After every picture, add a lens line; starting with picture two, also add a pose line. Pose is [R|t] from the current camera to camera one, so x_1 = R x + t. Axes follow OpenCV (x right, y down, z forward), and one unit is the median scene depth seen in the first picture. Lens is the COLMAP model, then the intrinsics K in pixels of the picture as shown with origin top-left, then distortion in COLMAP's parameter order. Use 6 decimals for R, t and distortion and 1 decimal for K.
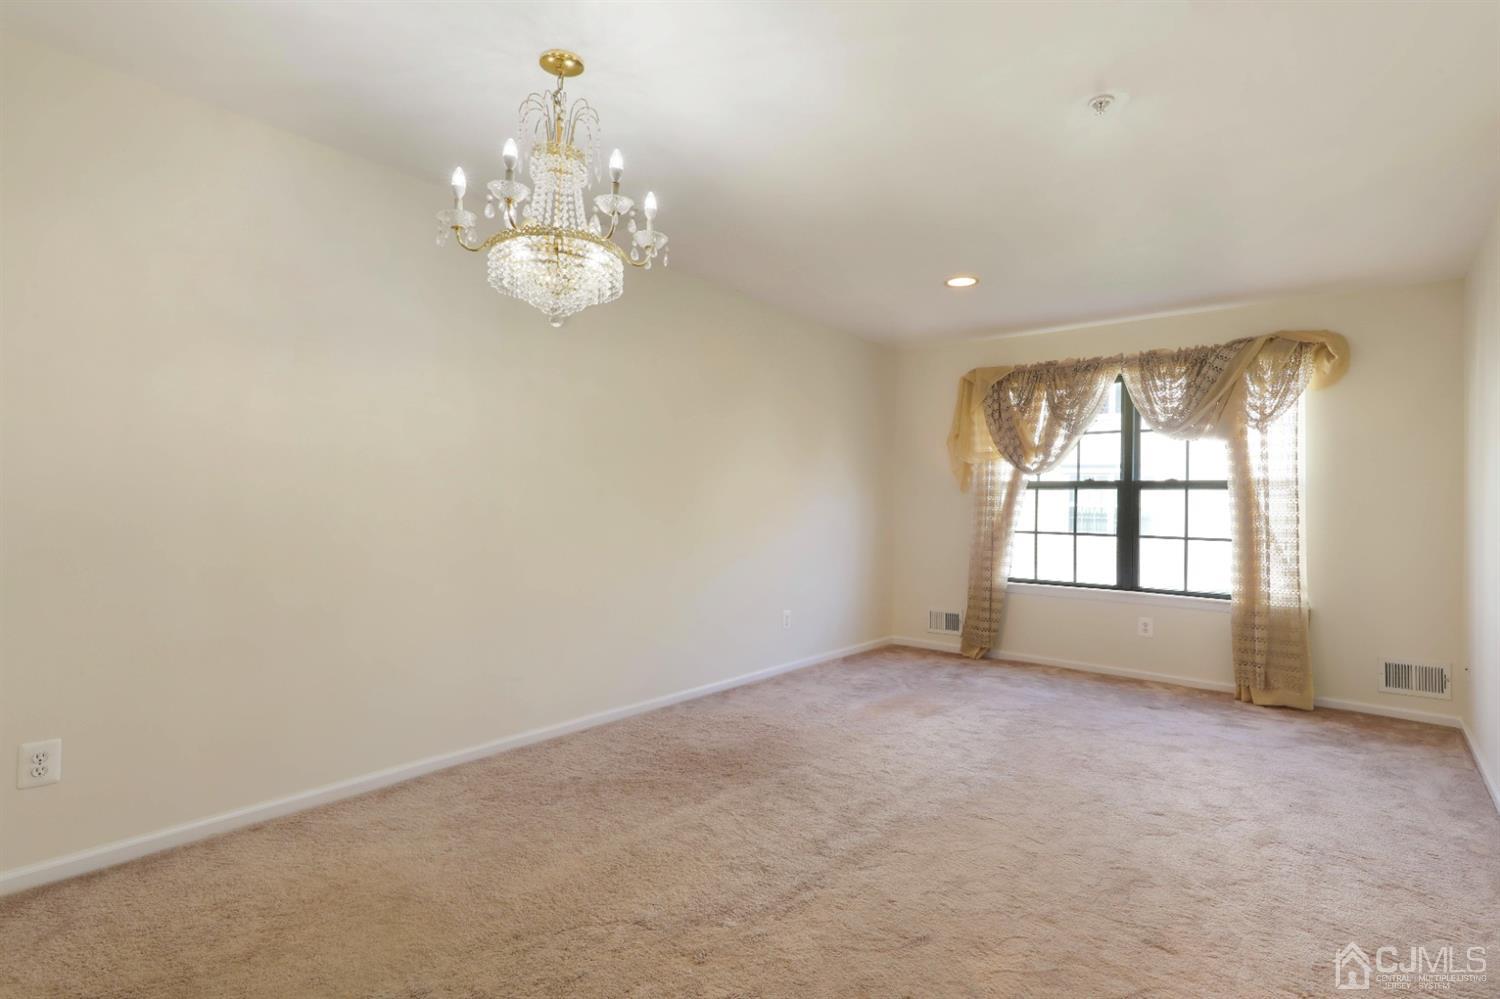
lens RADIAL K [[757.9, 0, 719.8], [0, 757.9, 502.2], [0, 0, 1]] dist [0.002561, 0.001918]
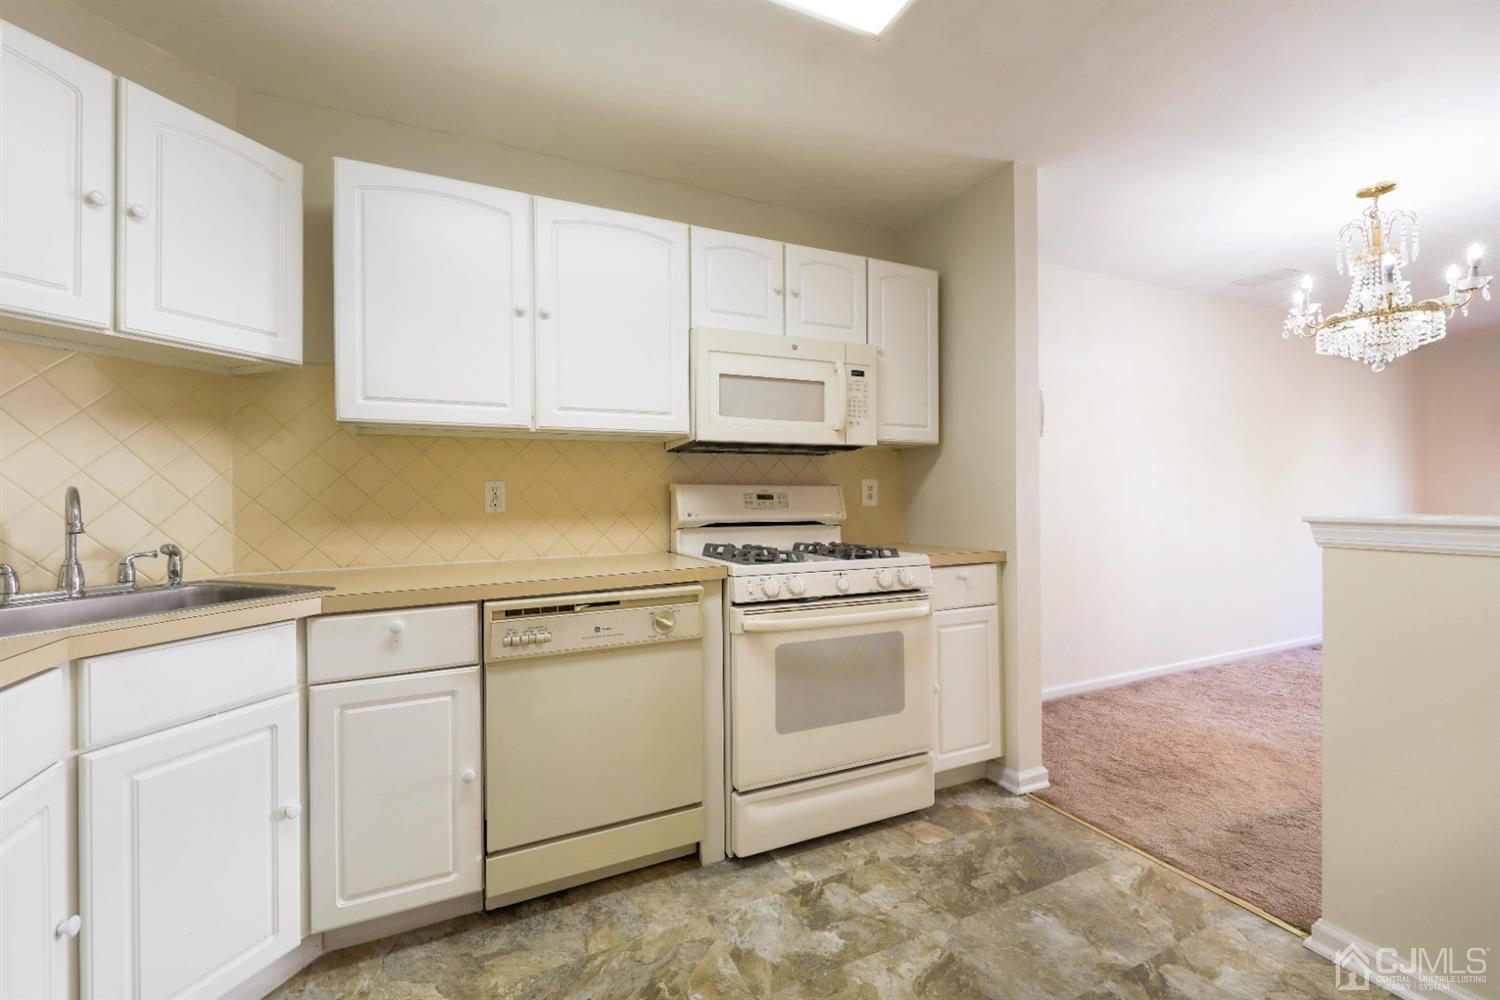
lens RADIAL K [[596.2, 0, 744.5], [0, 596.2, 496.2], [0, 0, 1]] dist [0.003392, -0.001563]
pose [[0.897841, -0.022843, -0.439726, -0.363722], [0.022746, 0.999726, -0.005491, -0.004573], [0.439731, -0.005072, 0.898115, -0.242800]]
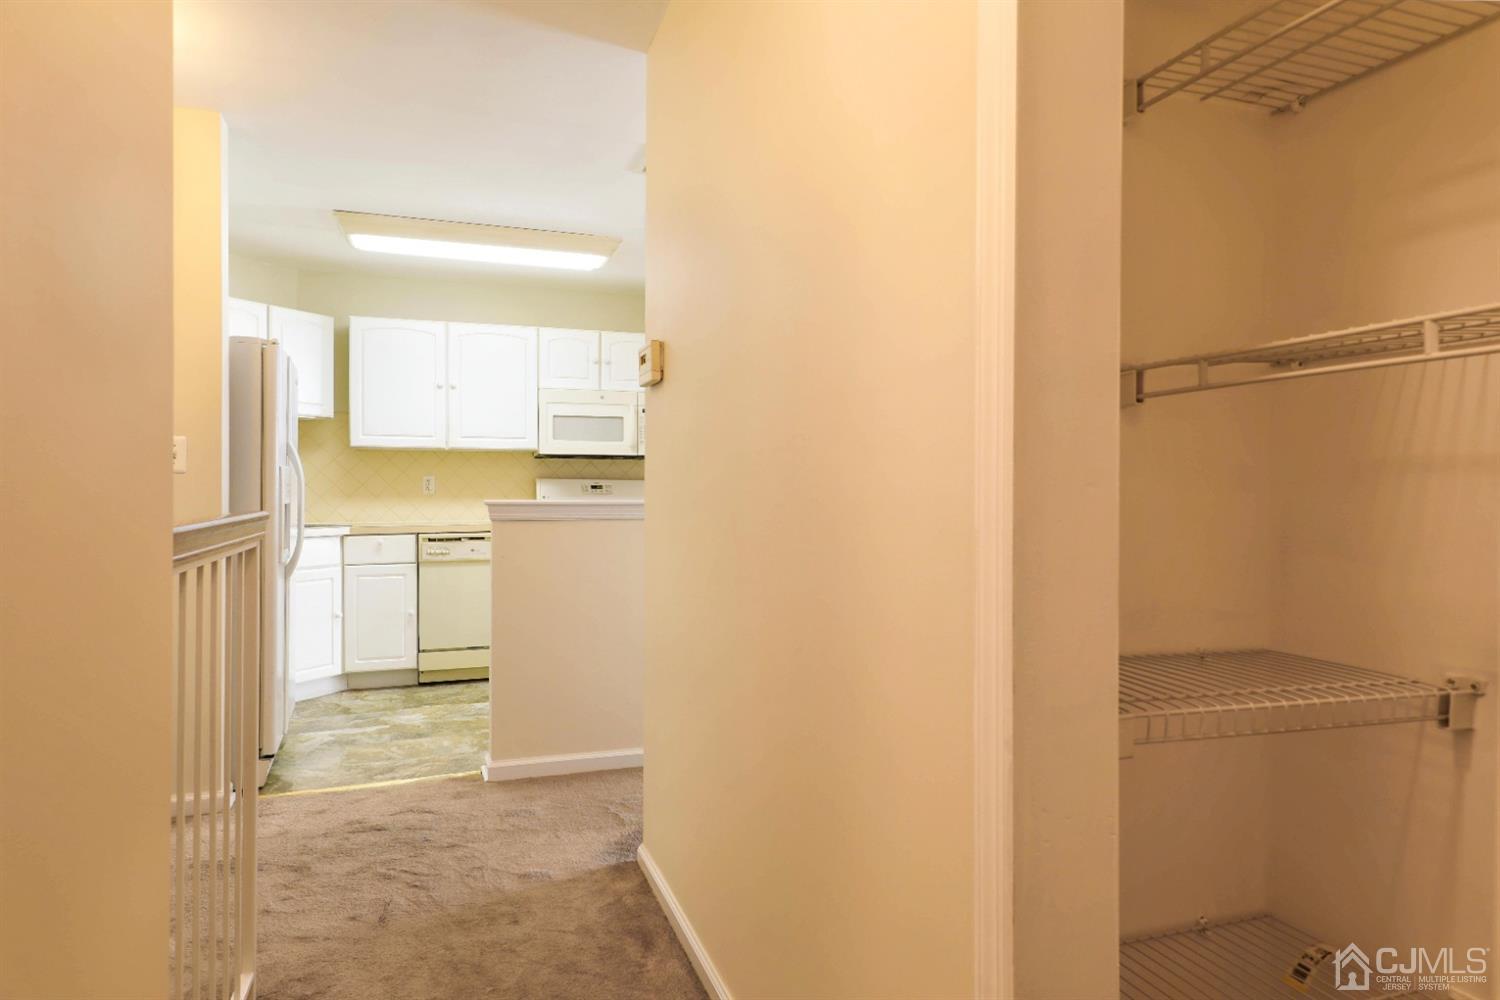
lens RADIAL K [[886.5, 0, 744.0], [0, 886.5, 499.7], [0, 0, 1]] dist [0.002346, 0.000600]
pose [[0.853691, -0.007474, -0.520727, 0.243461], [0.010738, 0.999937, 0.003252, 0.009629], [0.520670, -0.008368, 0.853717, -0.710557]]
